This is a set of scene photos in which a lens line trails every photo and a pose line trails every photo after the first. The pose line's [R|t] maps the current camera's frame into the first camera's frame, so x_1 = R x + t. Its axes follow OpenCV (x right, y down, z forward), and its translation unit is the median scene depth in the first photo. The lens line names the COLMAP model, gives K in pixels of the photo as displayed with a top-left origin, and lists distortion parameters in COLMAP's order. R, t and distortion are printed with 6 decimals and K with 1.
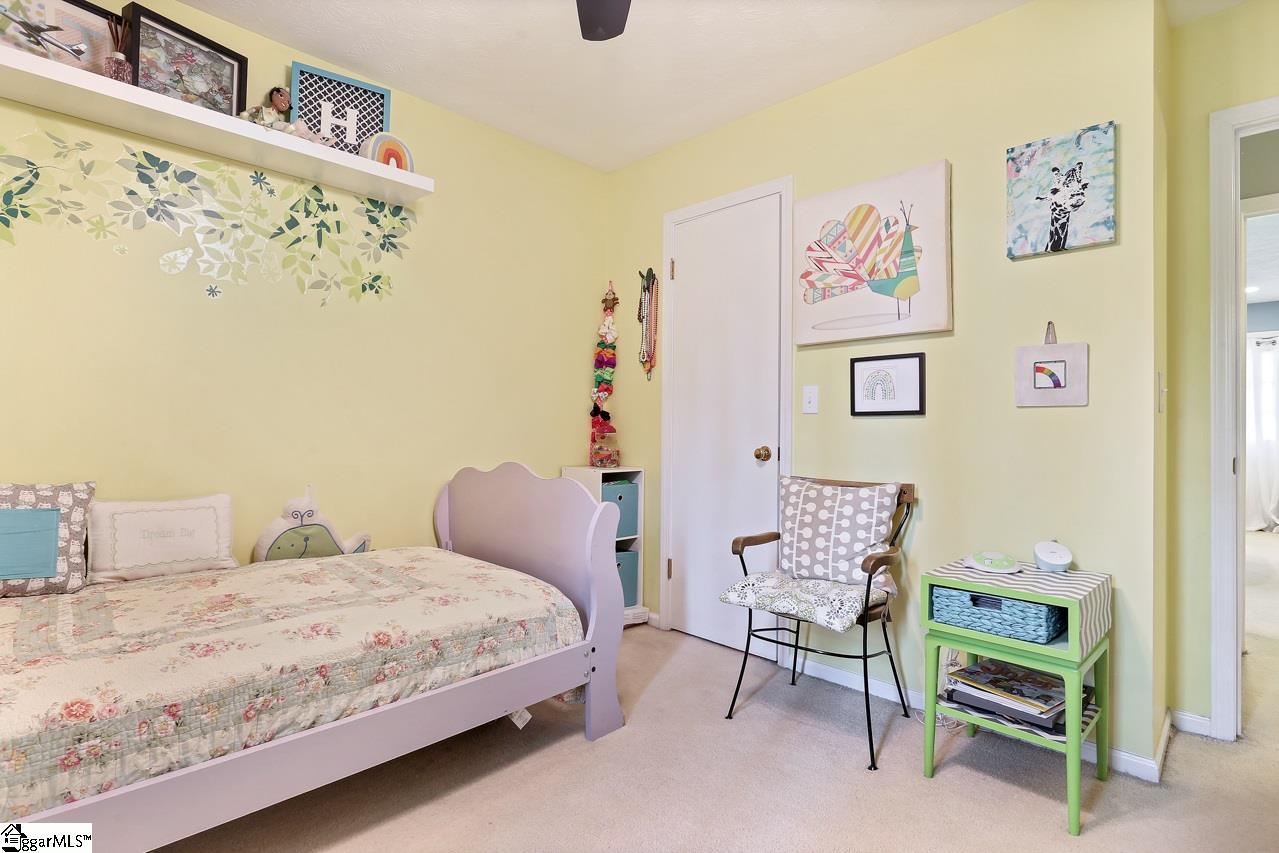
lens RADIAL K [[616.0, 0, 639.5], [0, 616.0, 426.5], [0, 0, 1]] dist [-0.002439, -0.000119]
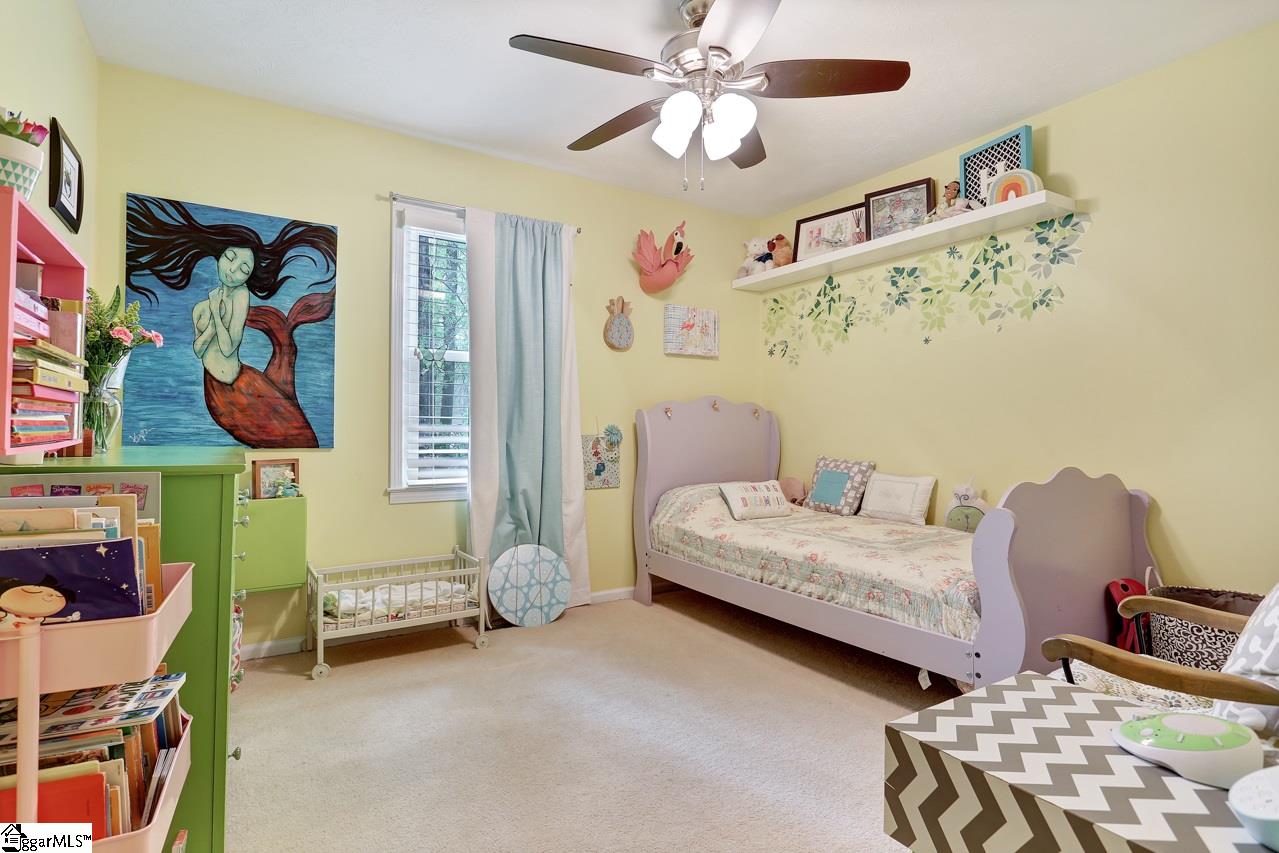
lens RADIAL K [[616.0, 0, 639.5], [0, 616.0, 426.5], [0, 0, 1]] dist [-0.002439, -0.000119]
pose [[-0.201713, -0.015346, -0.979325, 0.884595], [-0.002547, 0.999882, -0.015144, 0.013731], [0.979441, -0.000561, -0.201728, 0.595916]]
